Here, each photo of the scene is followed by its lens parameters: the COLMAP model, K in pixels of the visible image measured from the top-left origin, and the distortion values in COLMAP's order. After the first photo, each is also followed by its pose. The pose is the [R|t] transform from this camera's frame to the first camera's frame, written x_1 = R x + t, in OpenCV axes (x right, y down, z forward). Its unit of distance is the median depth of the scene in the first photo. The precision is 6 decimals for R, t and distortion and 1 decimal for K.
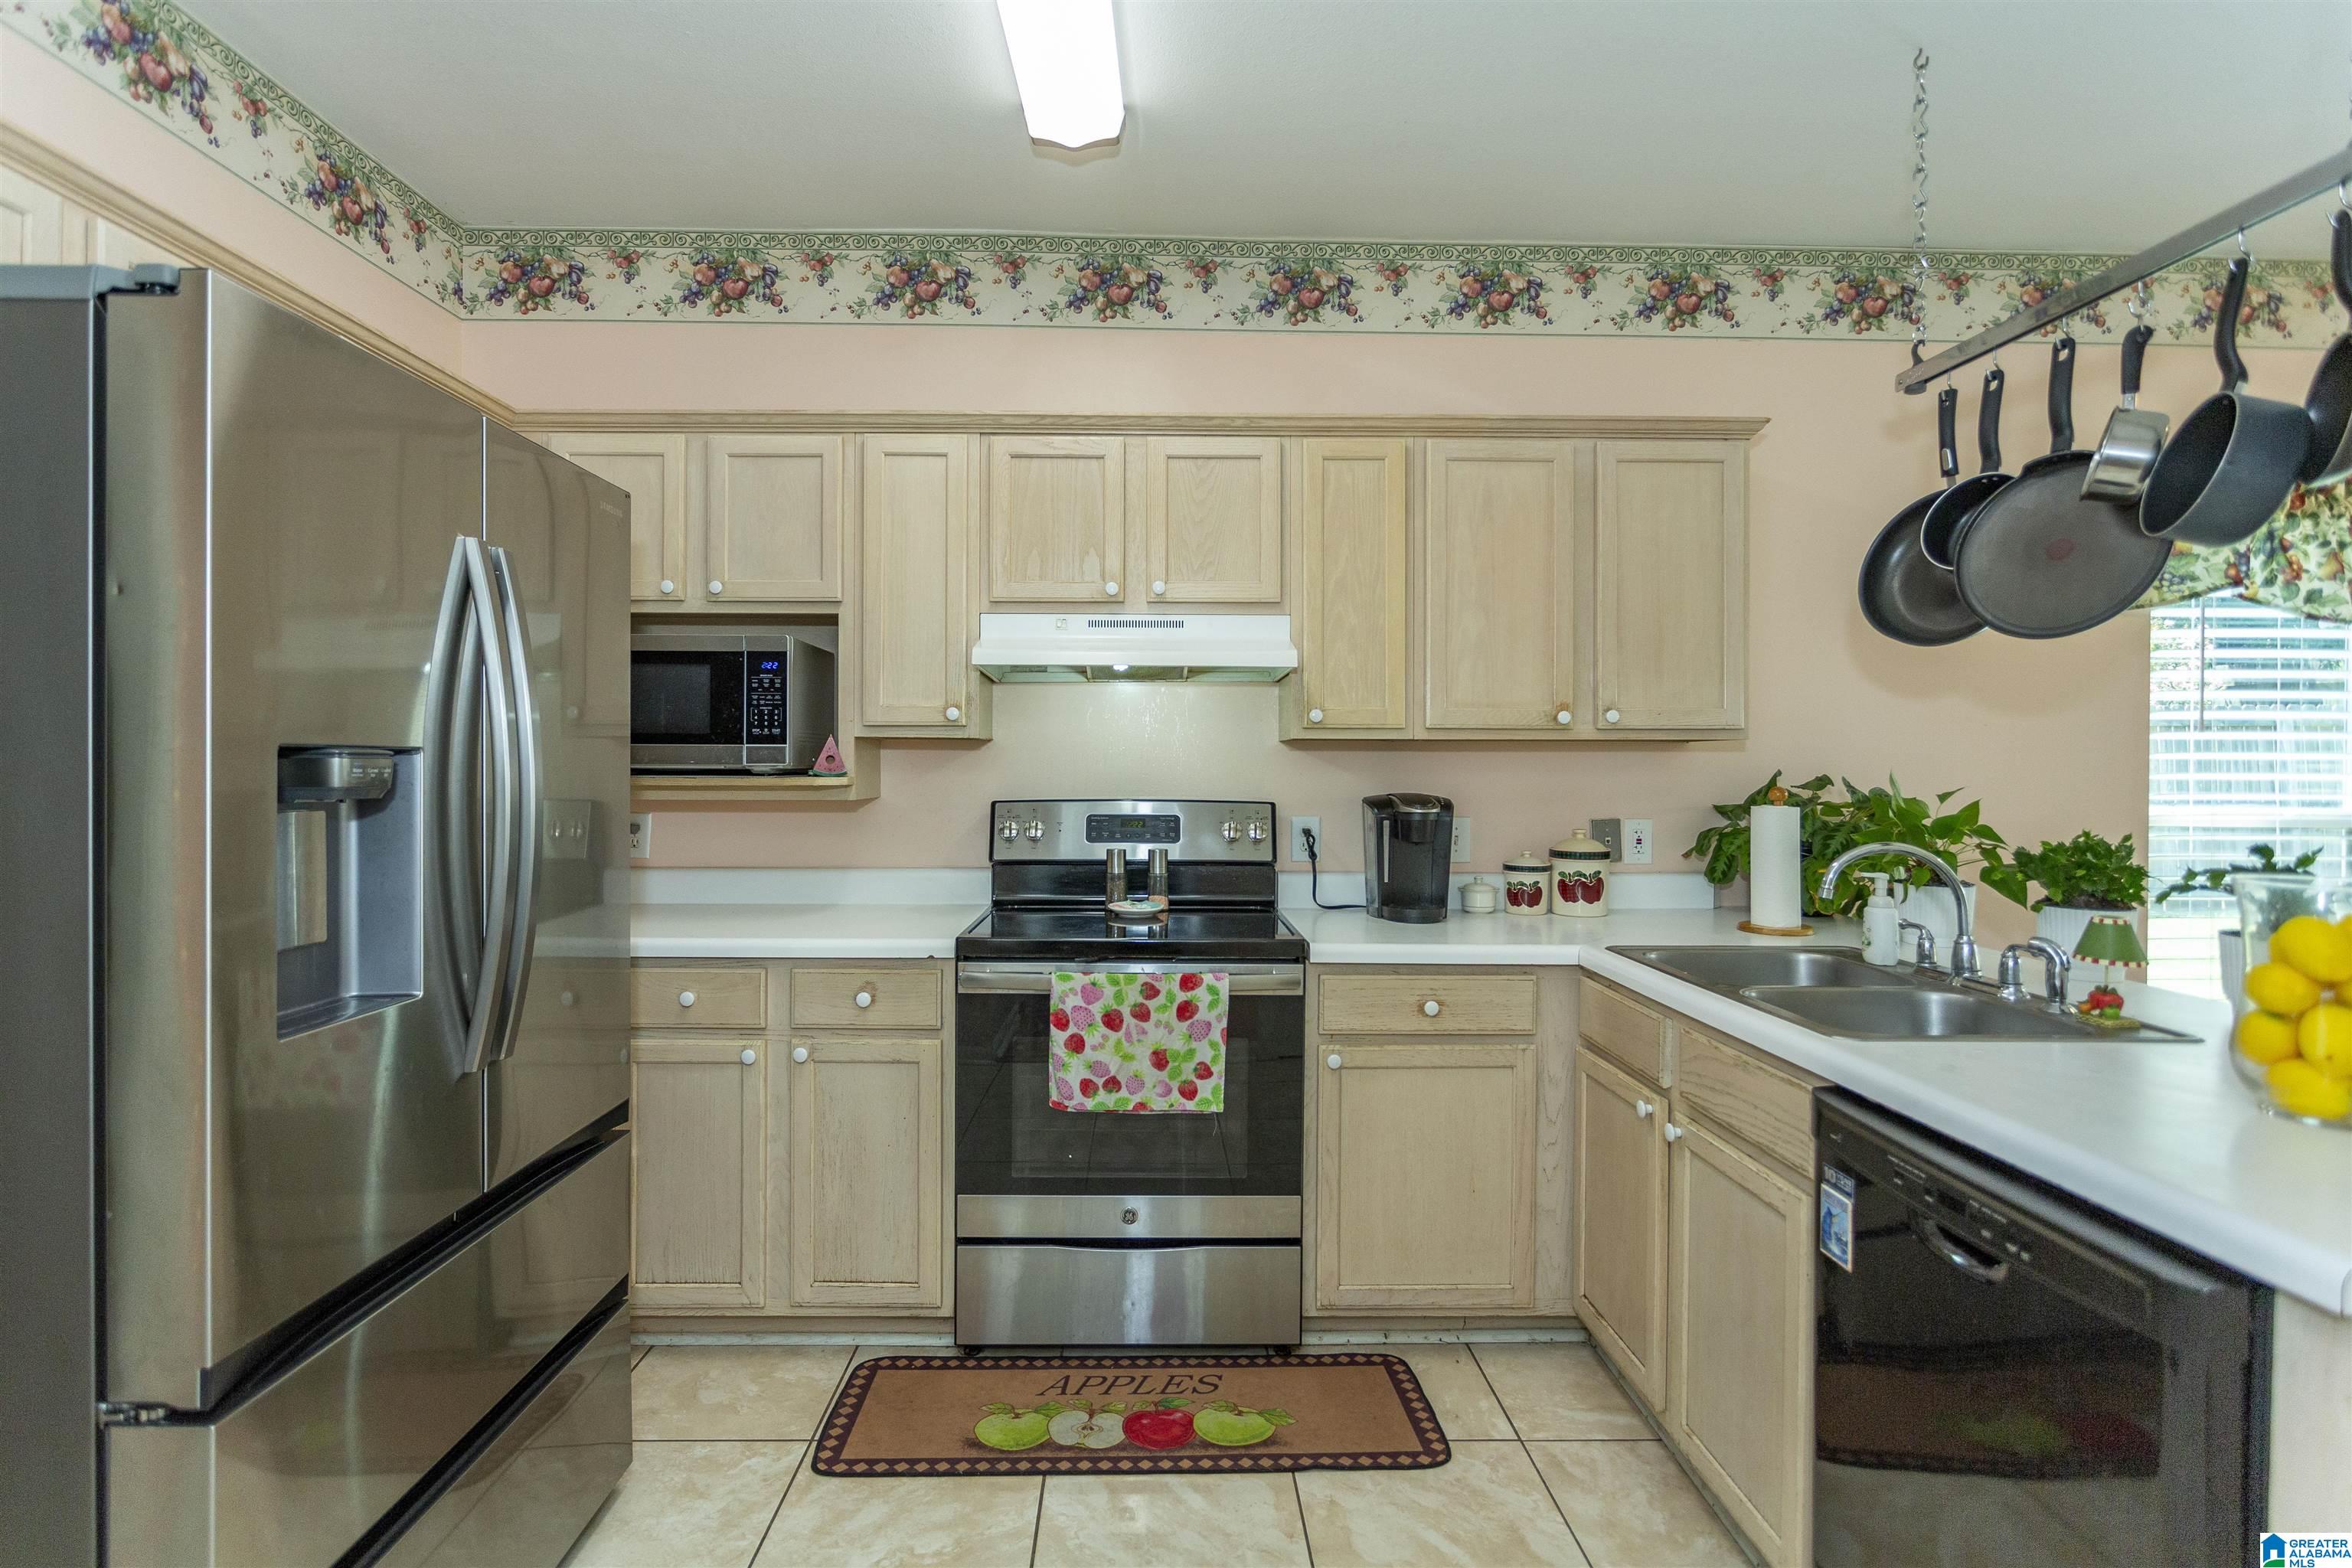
lens RADIAL K [[1114.3, 0, 1163.3], [0, 1114.3, 772.4], [0, 0, 1]] dist [-0.016280, 0.003465]
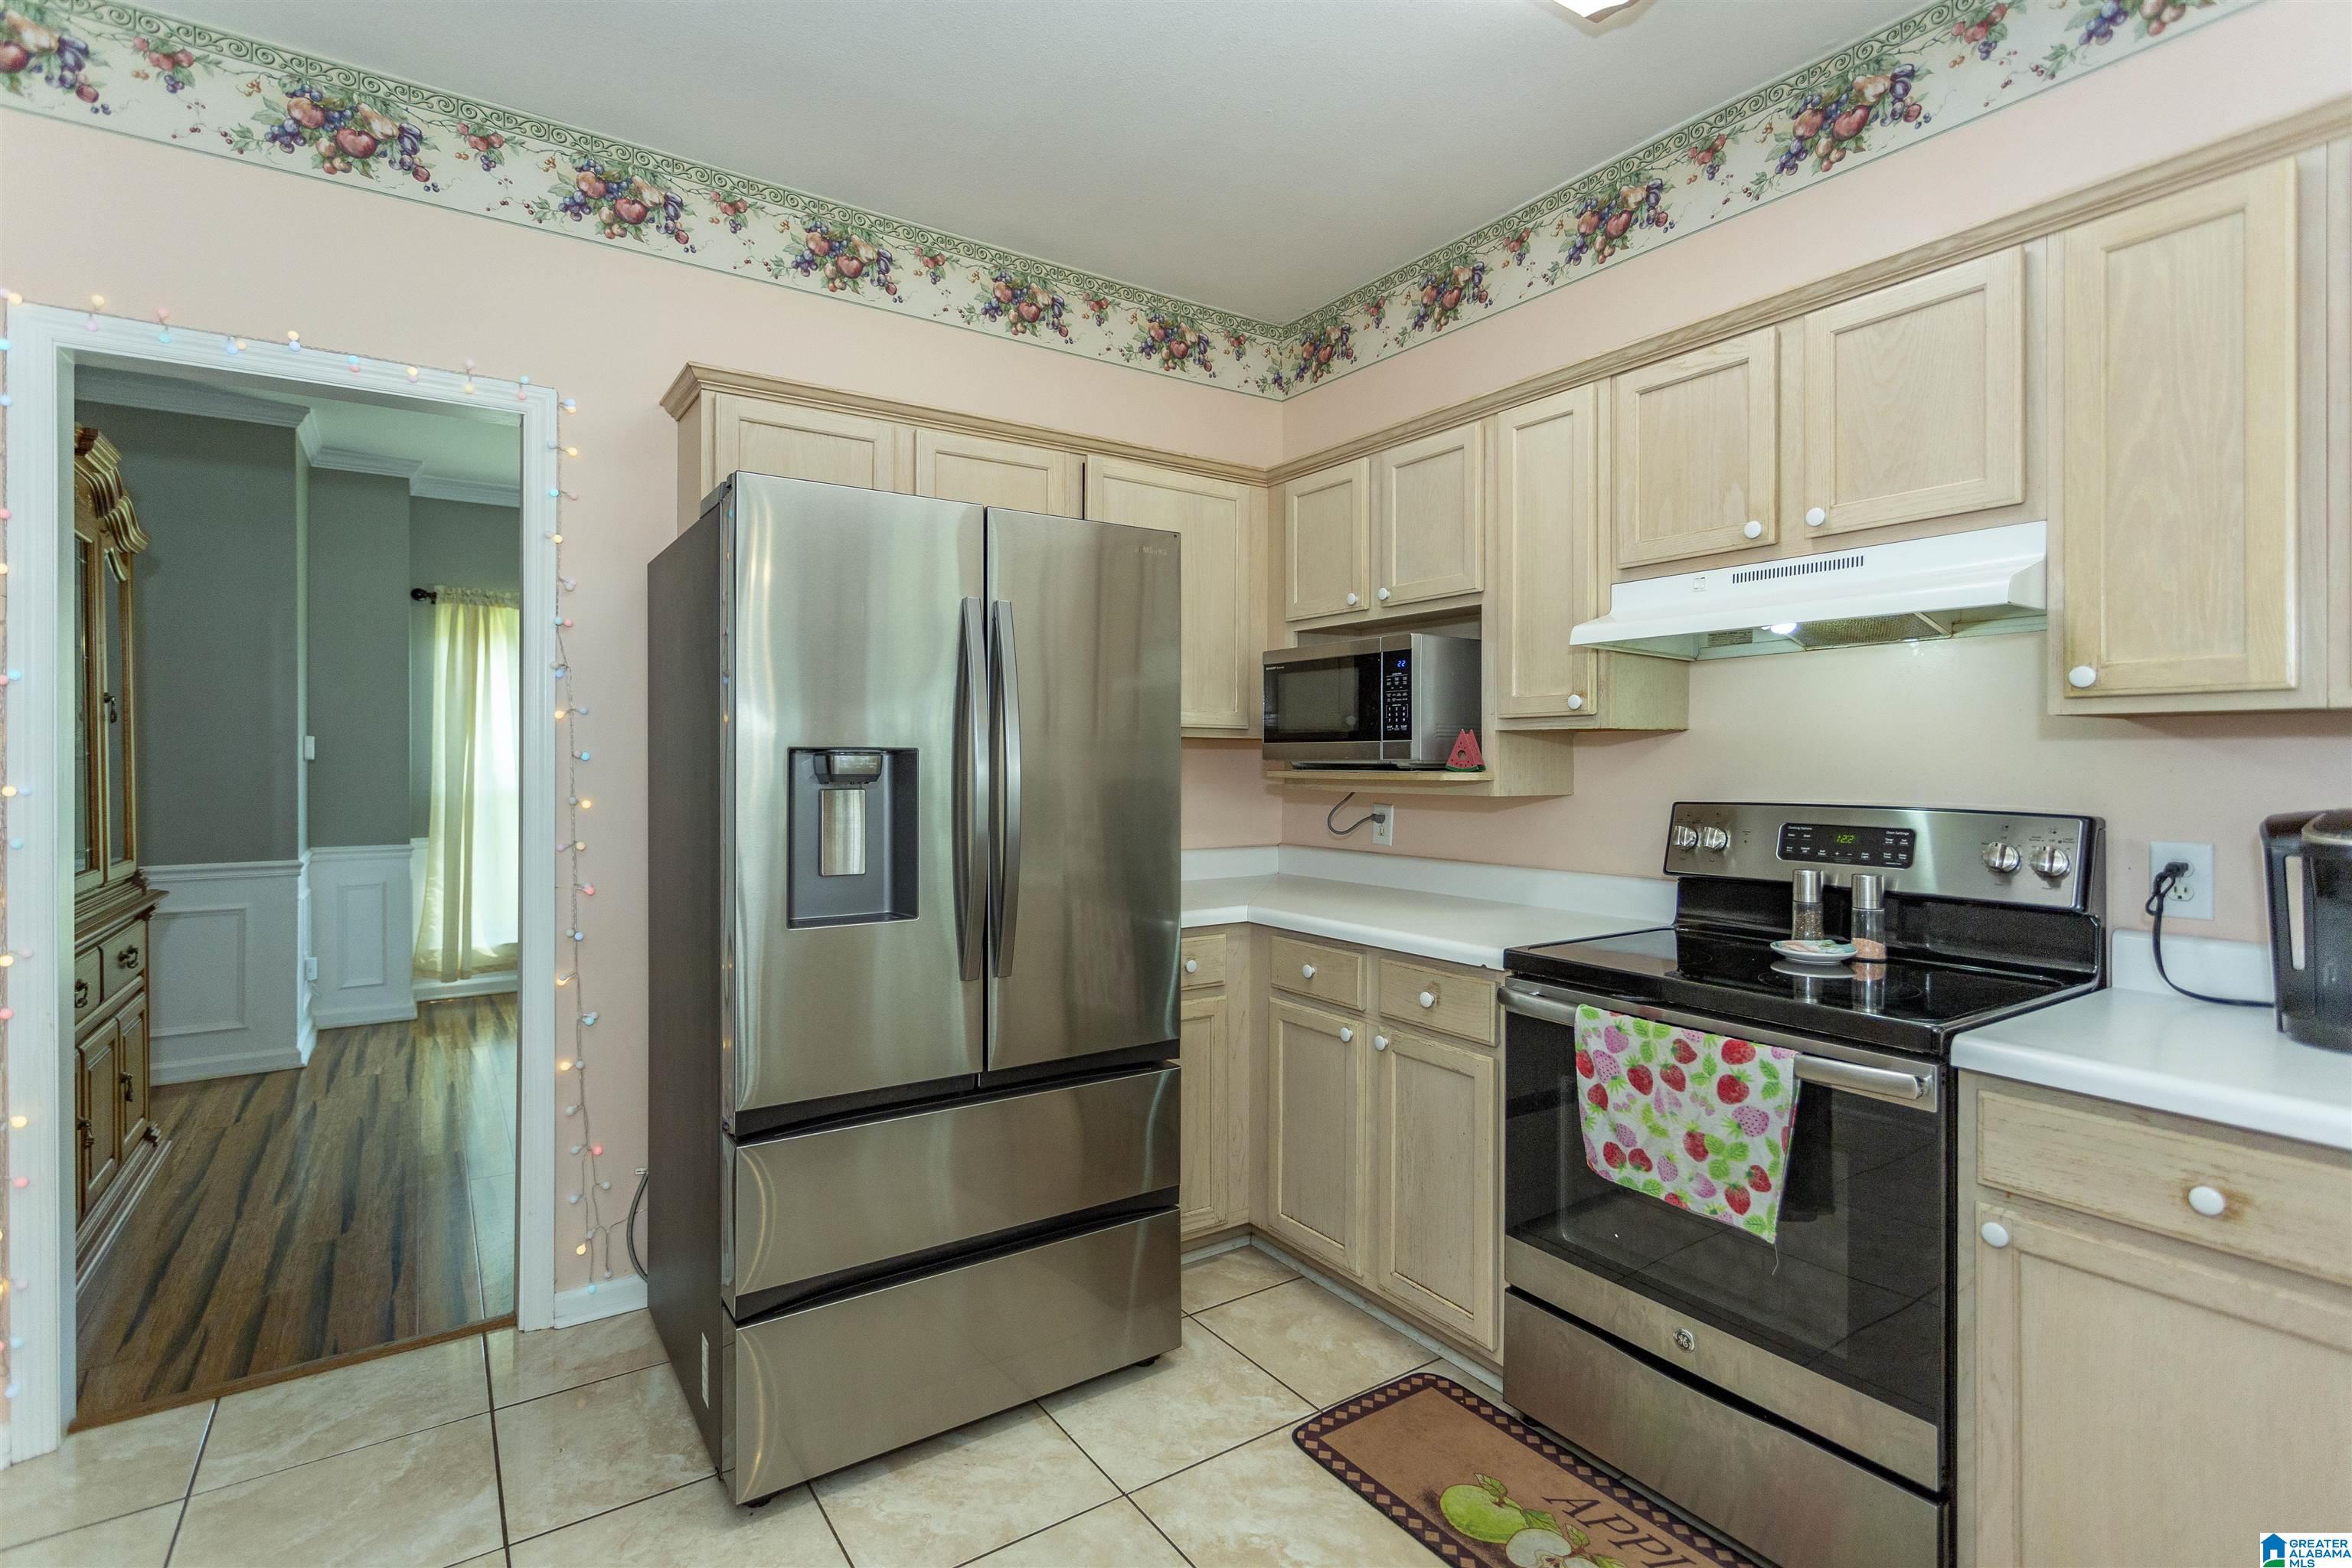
lens RADIAL K [[1109.4, 0, 1171.8], [0, 1109.4, 763.4], [0, 0, 1]] dist [0.002481, 0.002257]
pose [[0.545893, -0.001863, -0.837853, 0.422532], [-0.003488, 0.999984, -0.004496, 0.001872], [0.837848, 0.005377, 0.545877, 0.275391]]
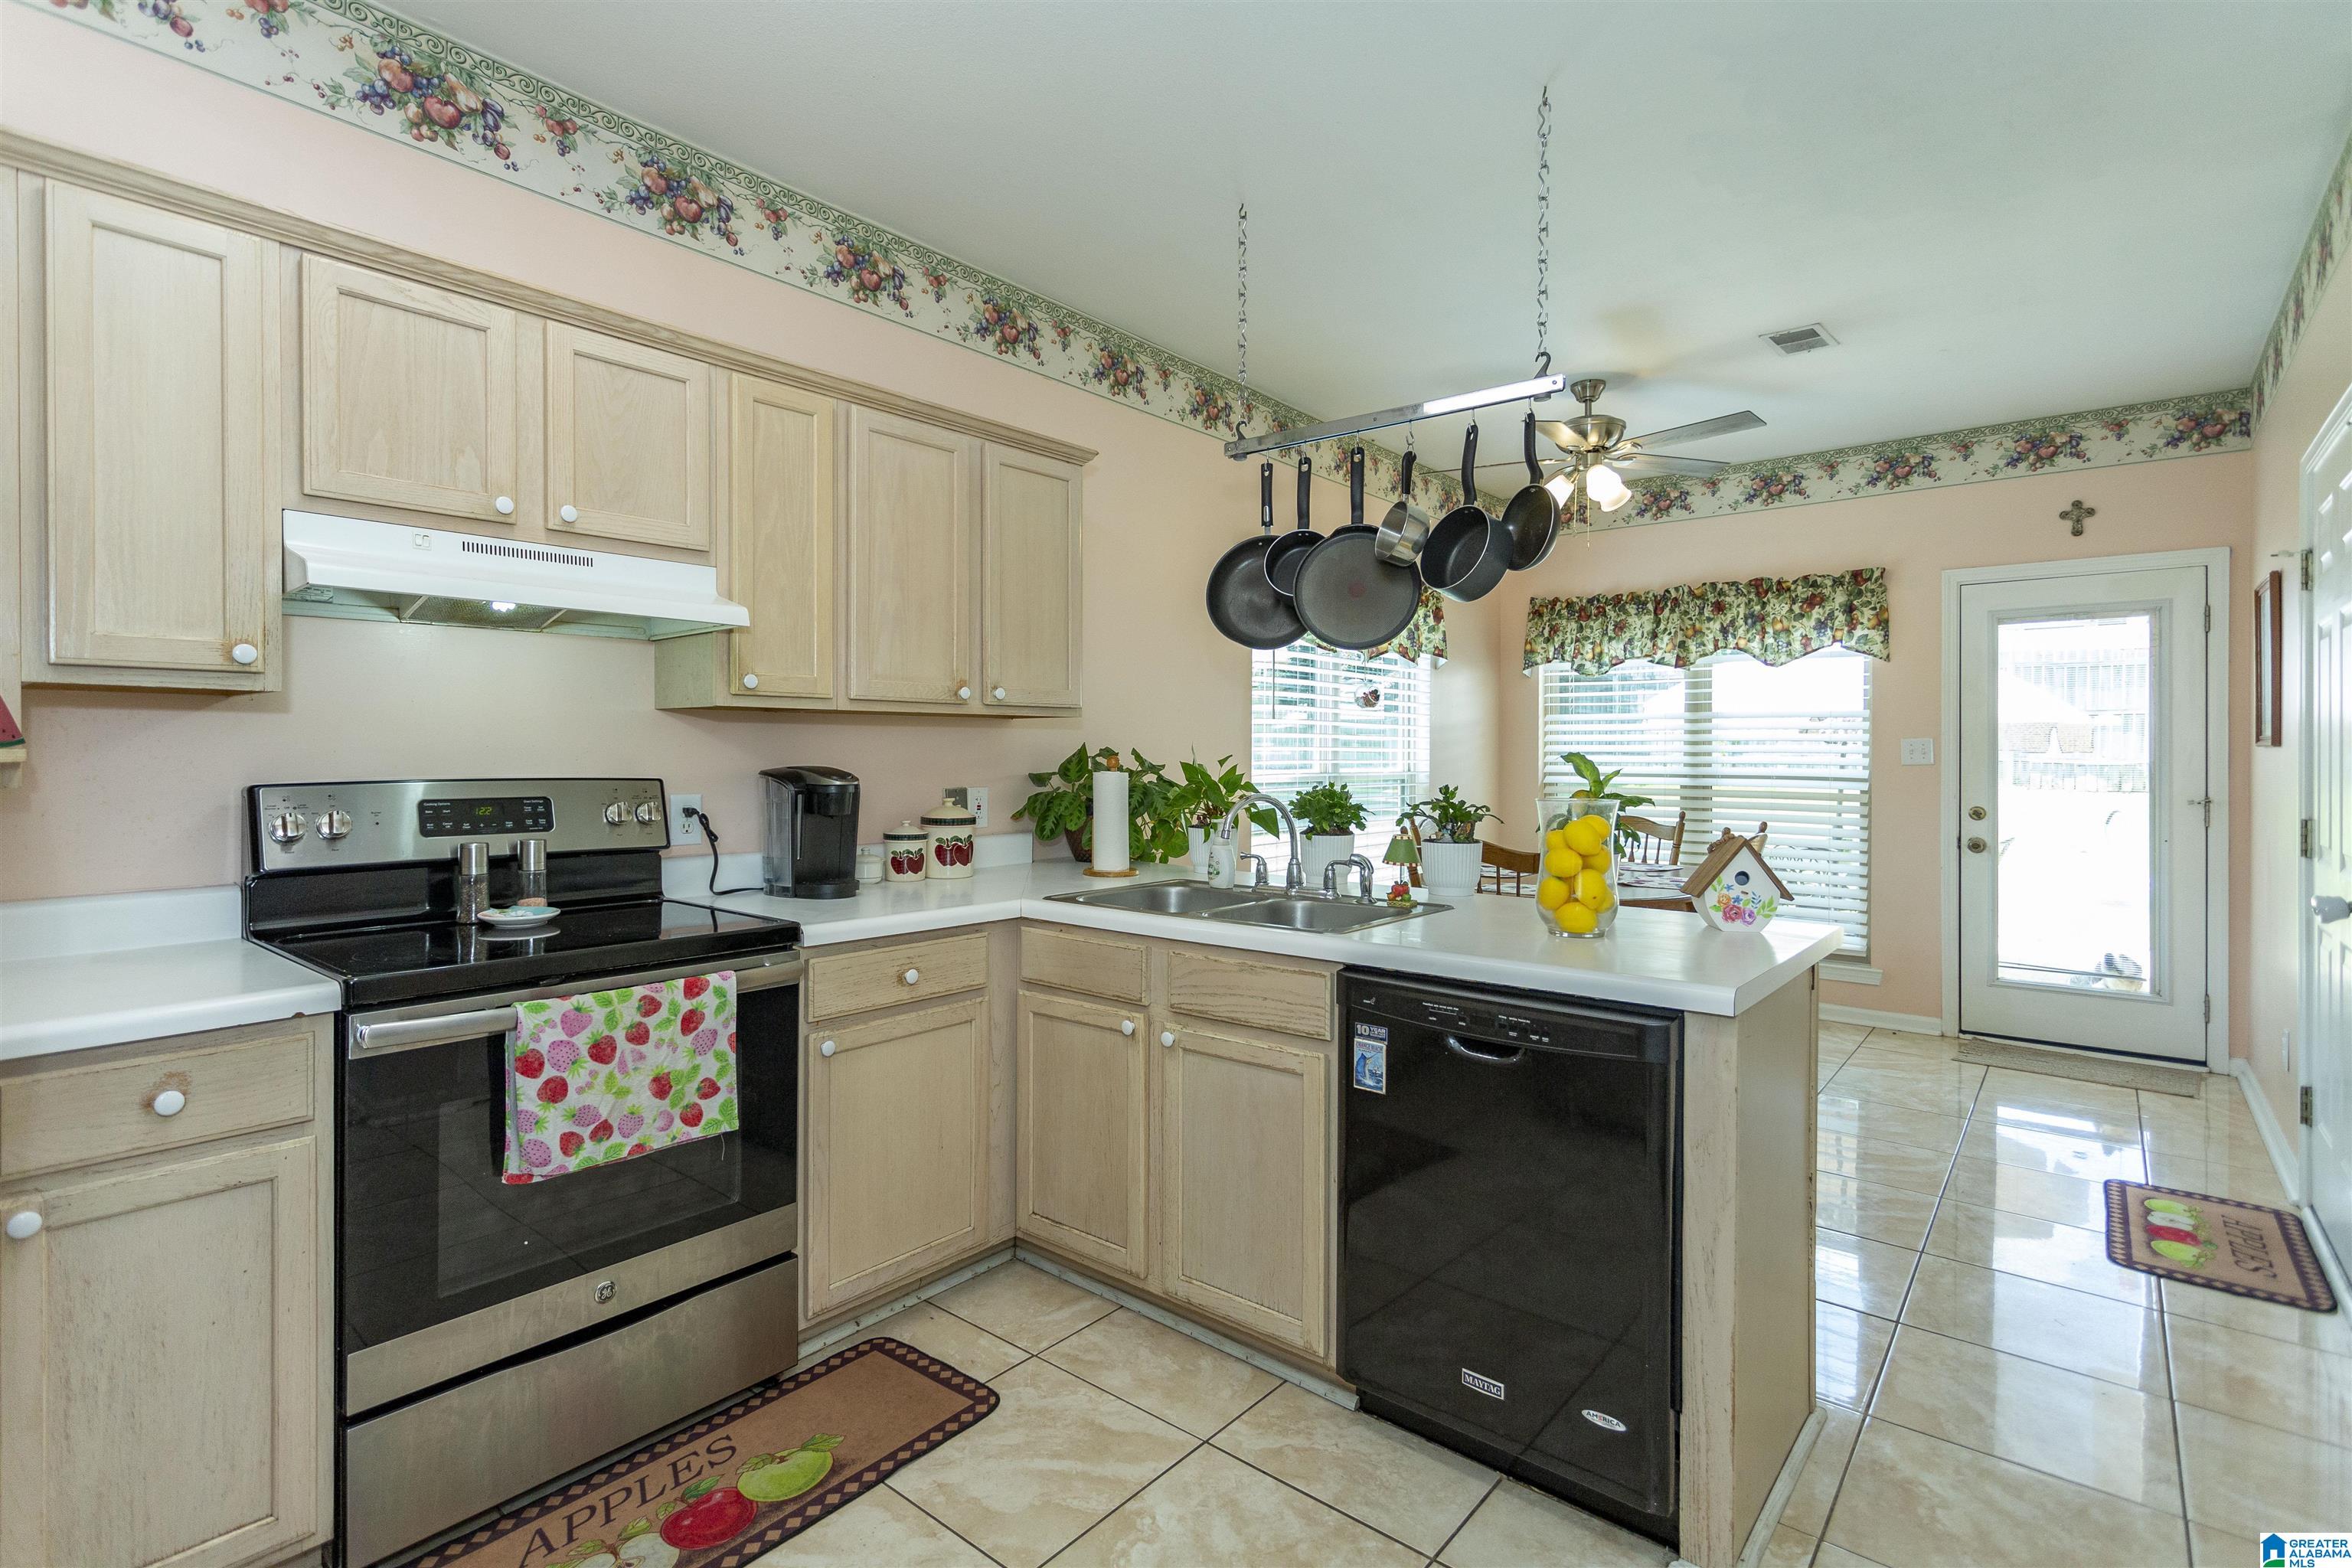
lens RADIAL K [[1109.4, 0, 1153.9], [0, 1109.4, 759.5], [0, 0, 1]] dist [0.002481, 0.002257]
pose [[0.660965, -0.008152, 0.750372, -0.367808], [0.004813, 0.999966, 0.006625, 0.009911], [-0.750401, -0.000768, 0.660982, 0.170316]]
